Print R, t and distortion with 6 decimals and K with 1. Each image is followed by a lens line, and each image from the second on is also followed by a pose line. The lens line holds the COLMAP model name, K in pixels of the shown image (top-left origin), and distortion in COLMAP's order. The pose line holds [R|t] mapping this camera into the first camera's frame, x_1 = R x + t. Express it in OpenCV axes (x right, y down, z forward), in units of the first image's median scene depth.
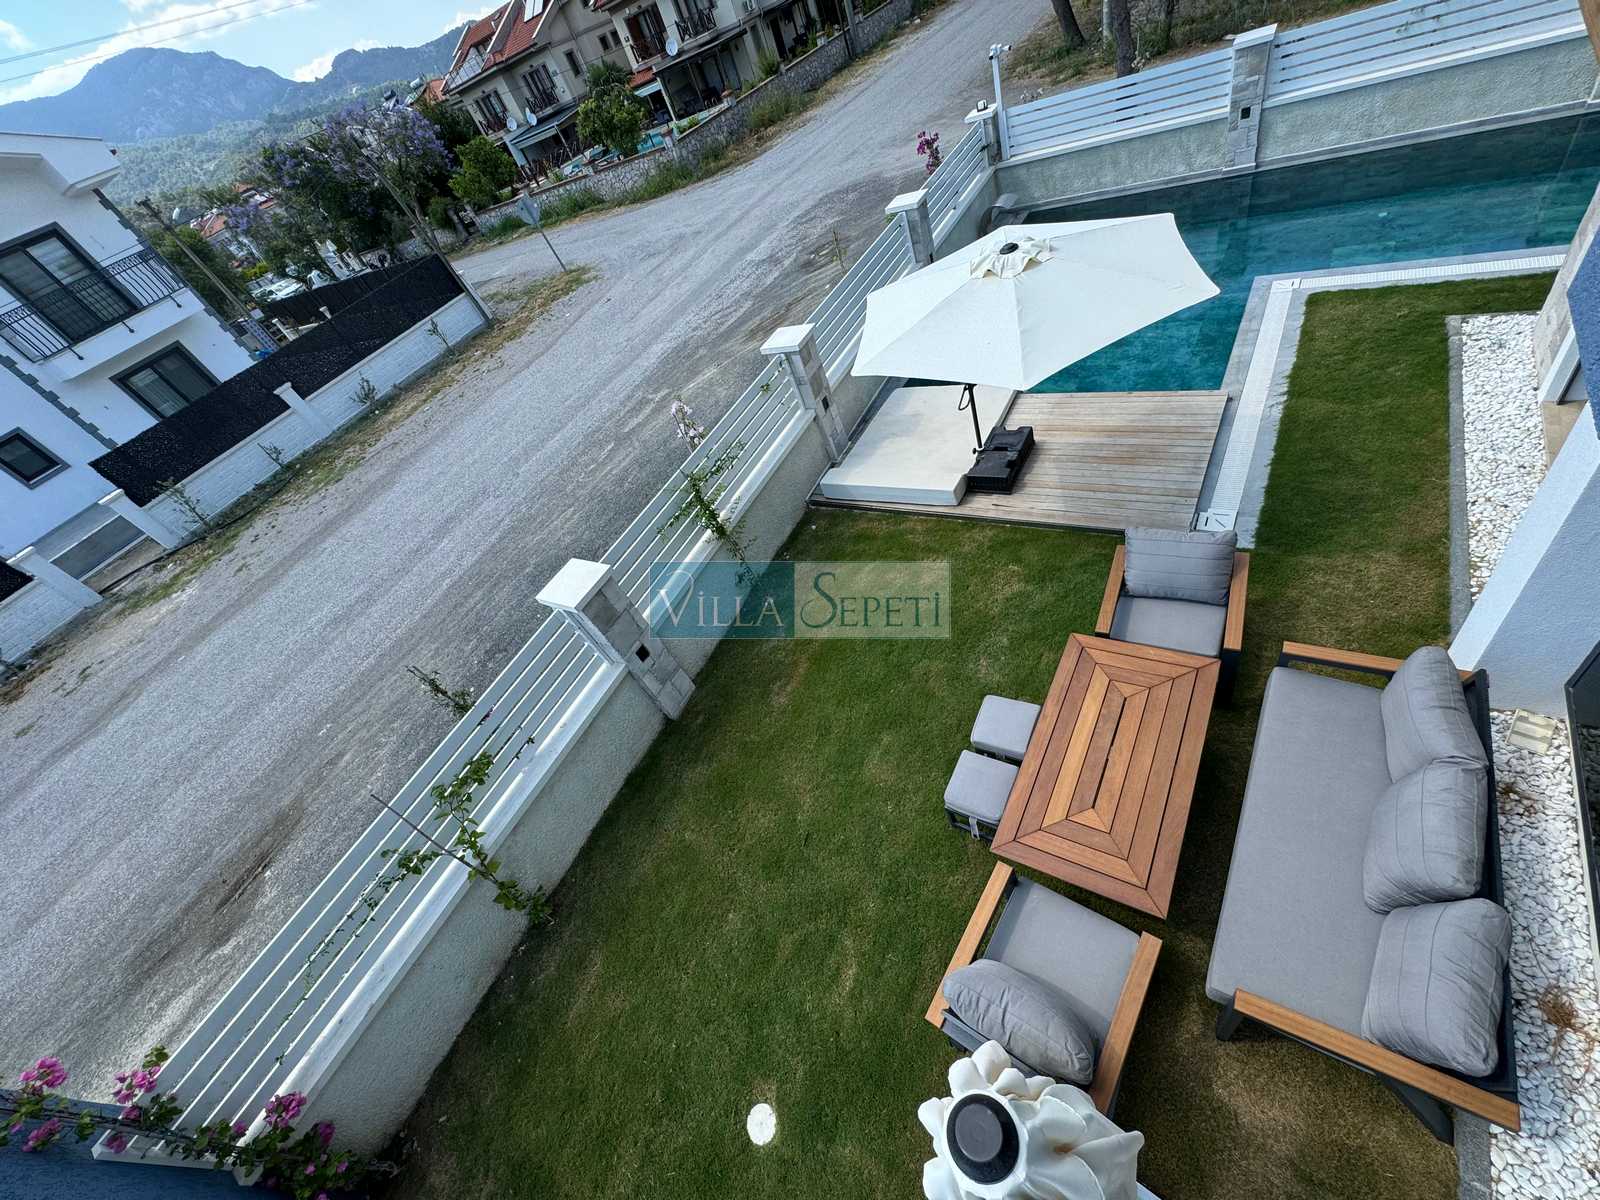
lens RADIAL K [[639.2, 0, 801.2], [0, 639.2, 598.7], [0, 0, 1]] dist [-0.003973, 0.000591]
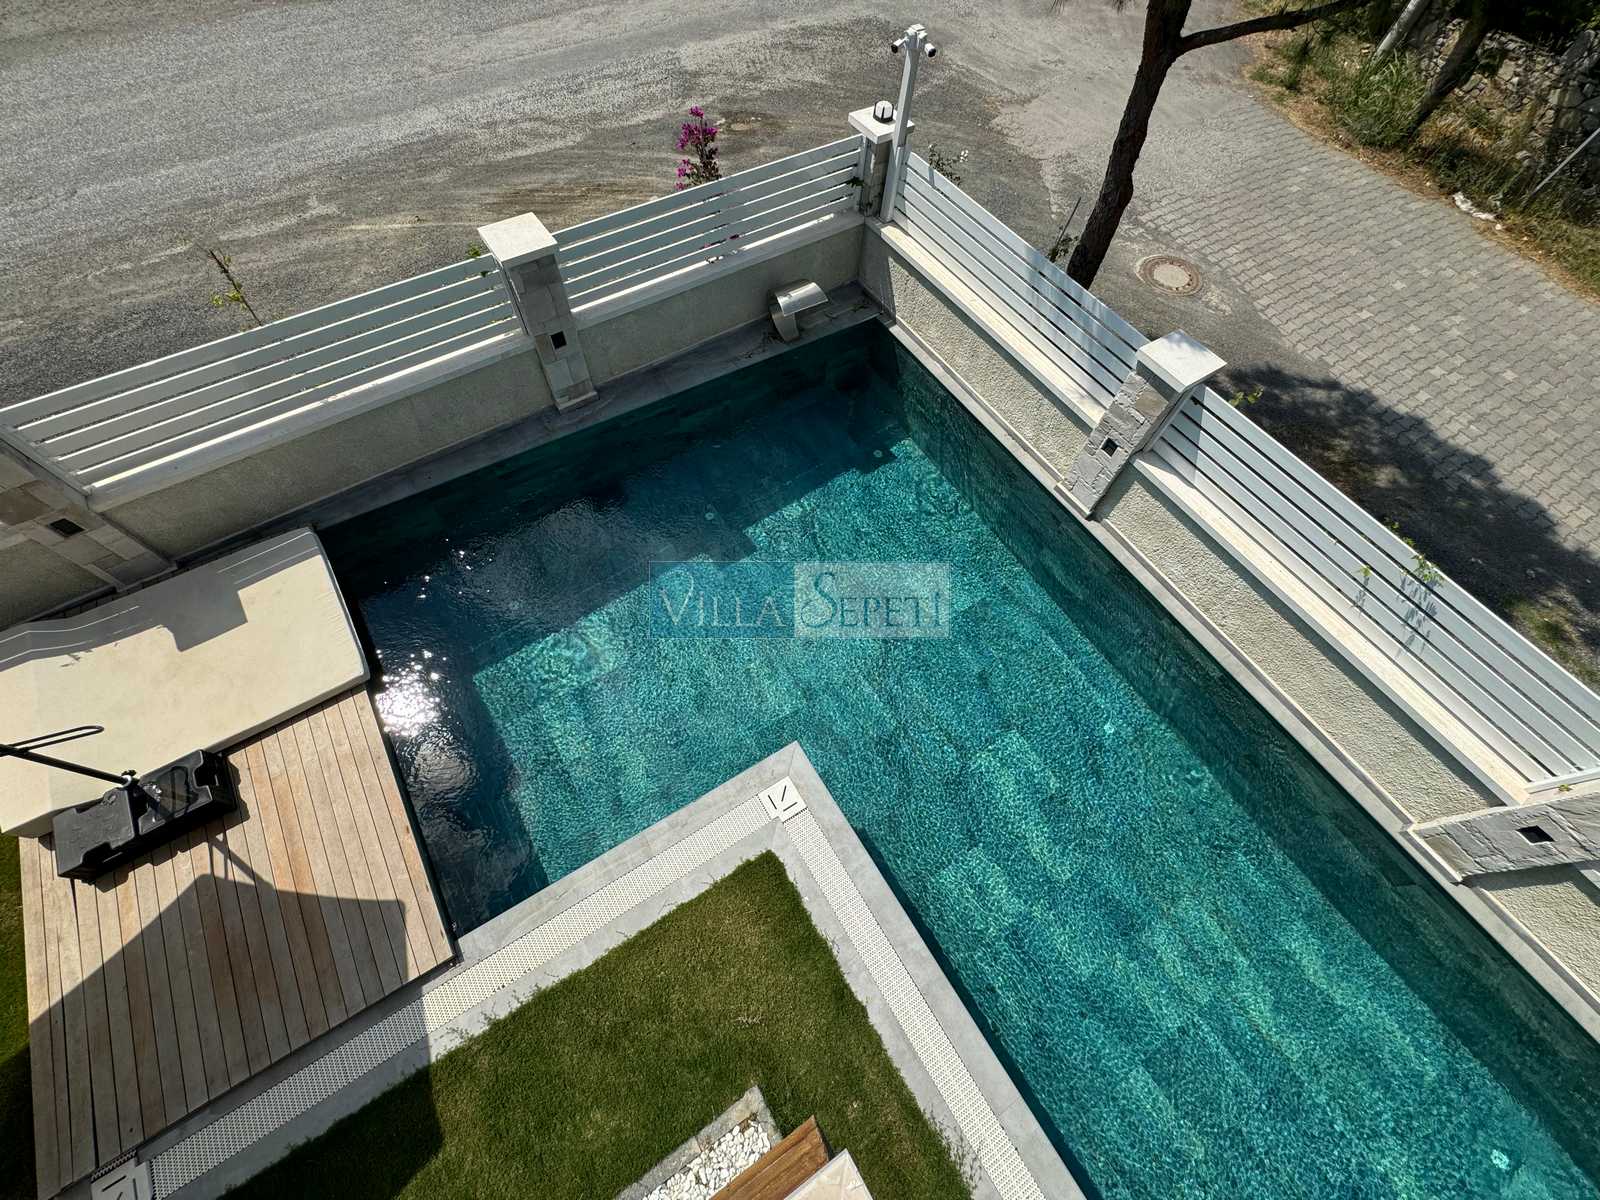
lens RADIAL K [[639.2, 0, 799.5], [0, 639.2, 599.7], [0, 0, 1]] dist [-0.003973, 0.000591]
pose [[0.822743, 0.555334, 0.121238, 0.841815], [-0.563383, 0.768380, 0.303632, -1.210411], [0.075460, -0.318114, 0.945045, 0.672029]]
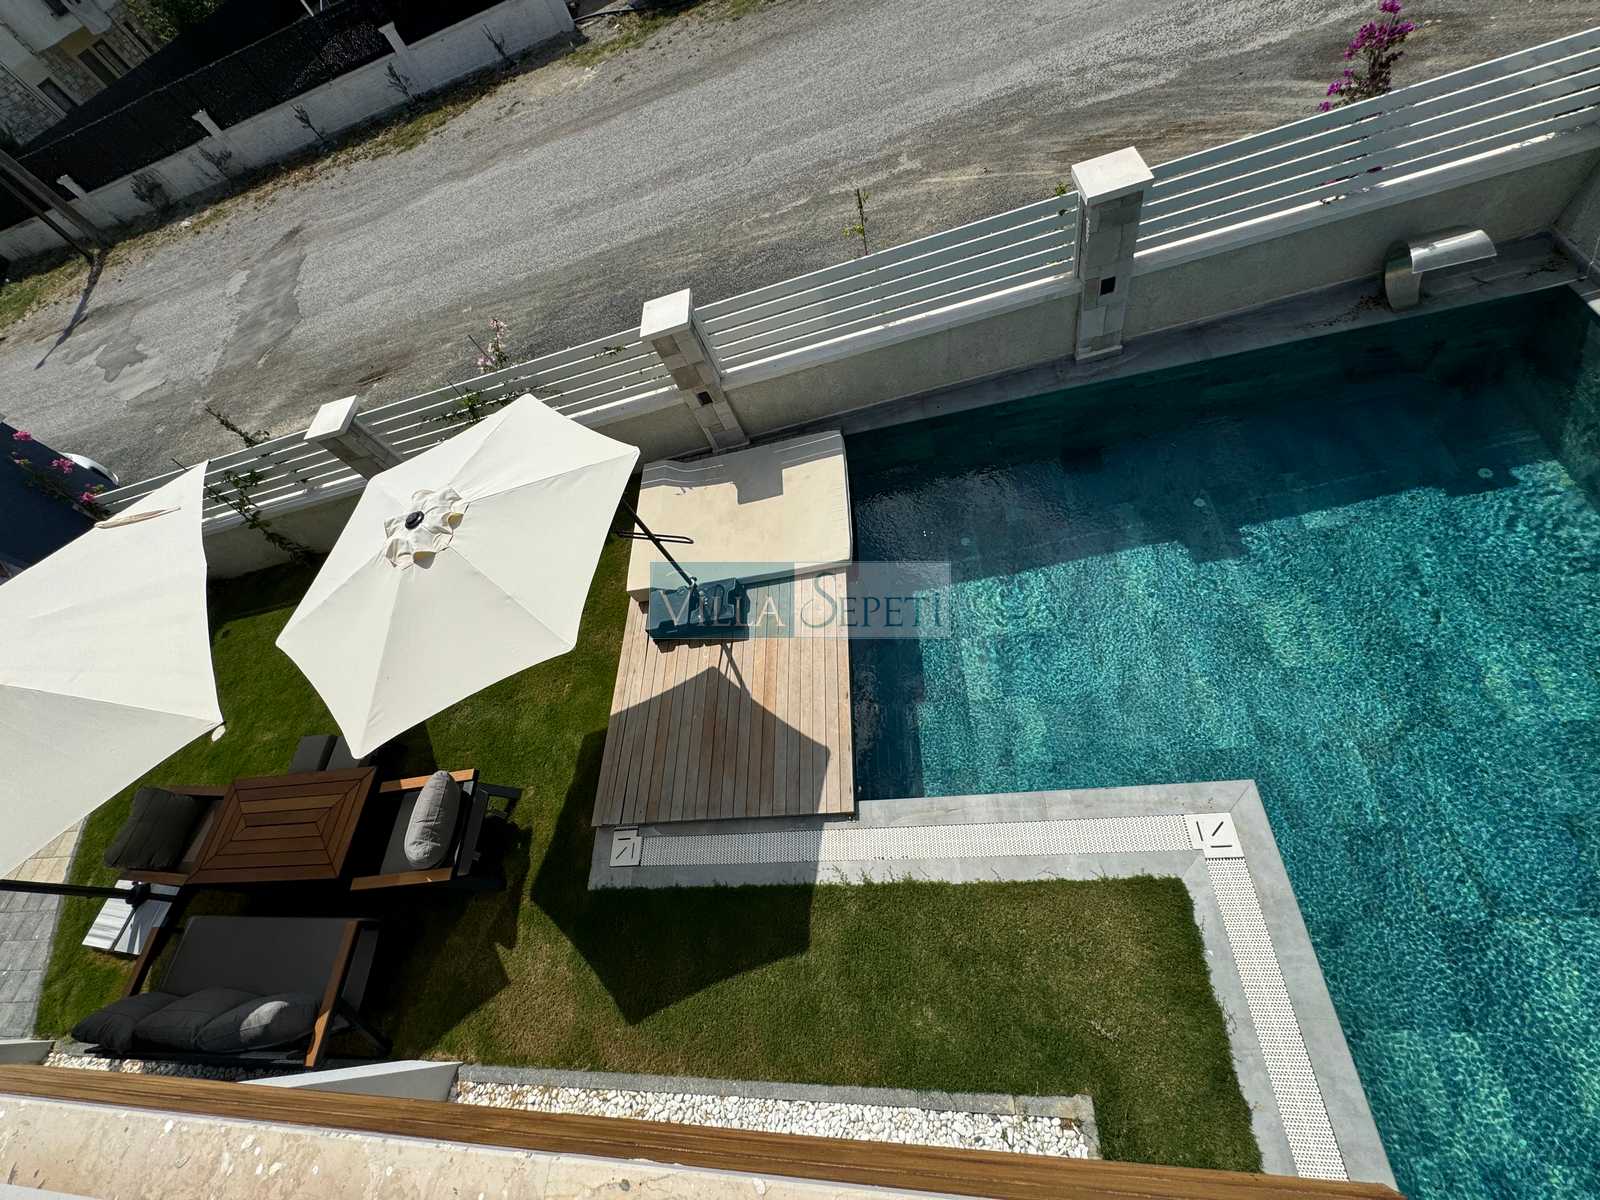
lens RADIAL K [[639.2, 0, 800.0], [0, 639.2, 598.8], [0, 0, 1]] dist [-0.003973, 0.000591]
pose [[0.555104, 0.789156, -0.262853, 0.787649], [-0.504119, 0.570552, 0.648332, -1.116772], [0.661607, -0.227382, 0.714544, 0.613637]]
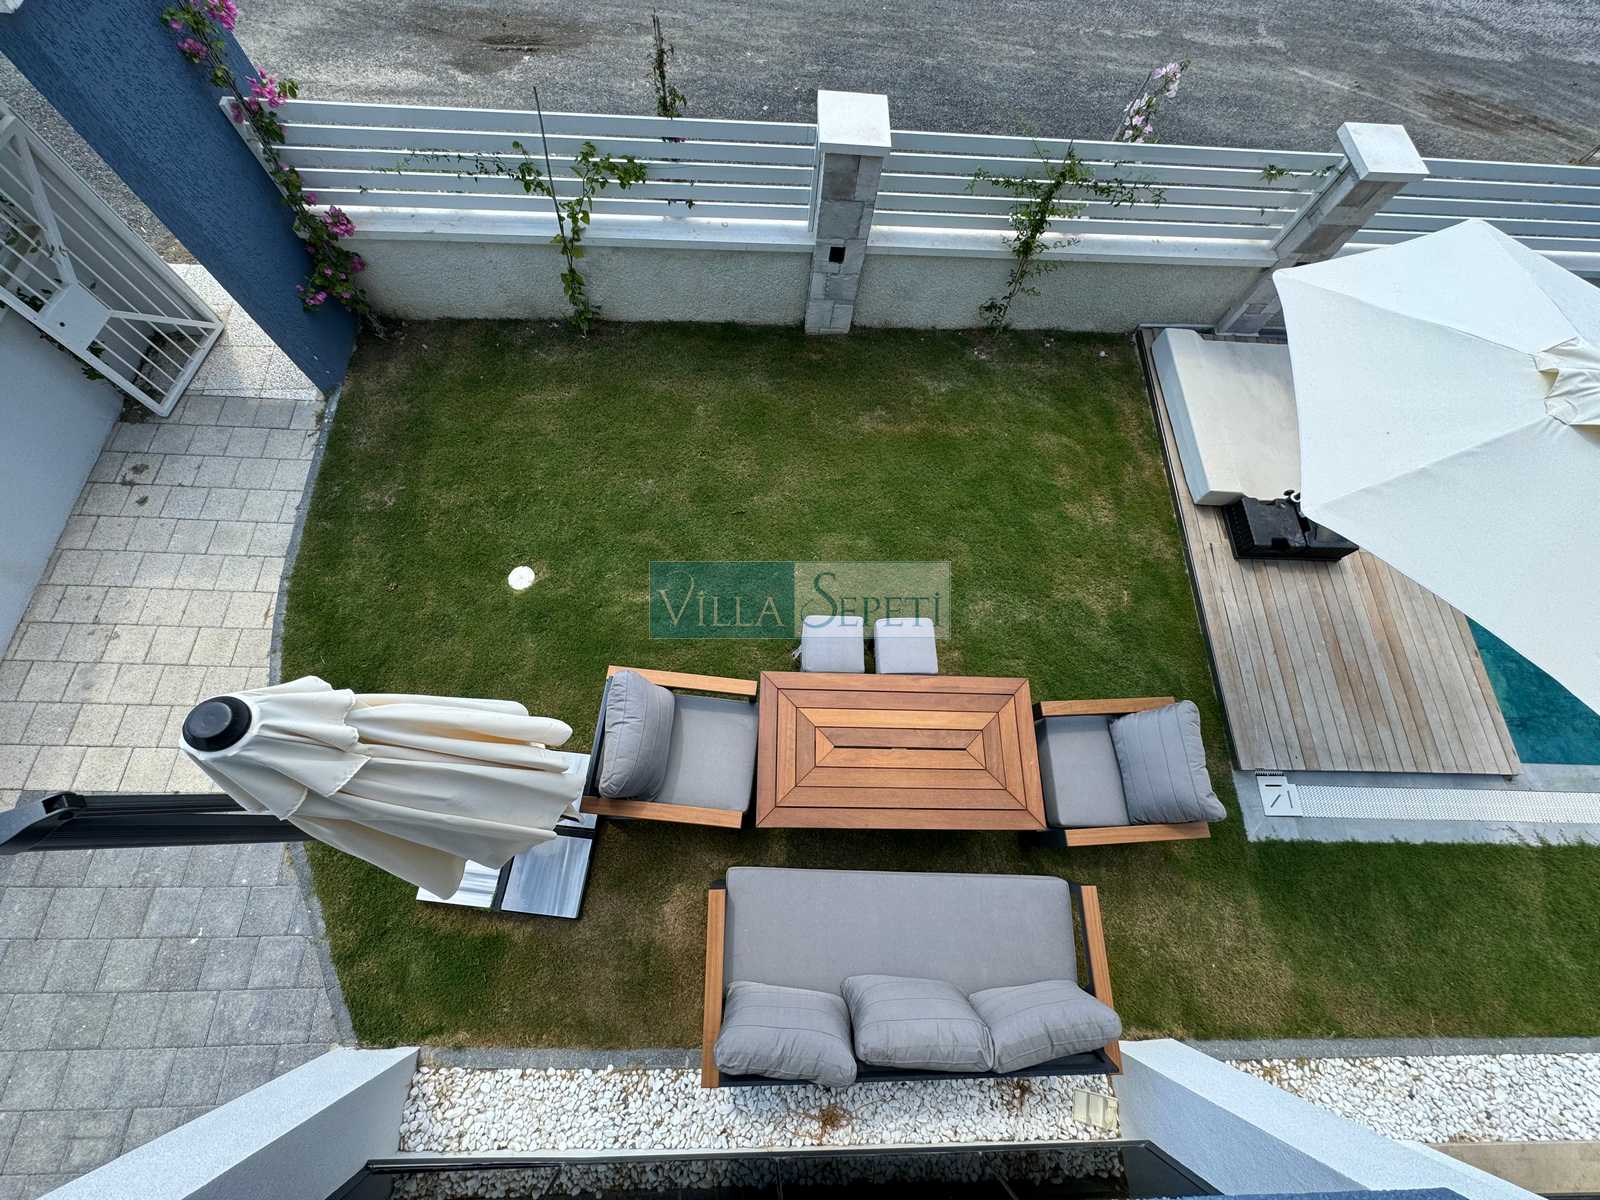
lens RADIAL K [[639.2, 0, 800.2], [0, 639.2, 601.3], [0, 0, 1]] dist [-0.003973, 0.000591]
pose [[0.452601, 0.889949, 0.056071, 0.110389], [-0.775544, 0.361825, 0.517314, -0.167873], [0.440095, -0.277622, 0.853957, 0.105853]]
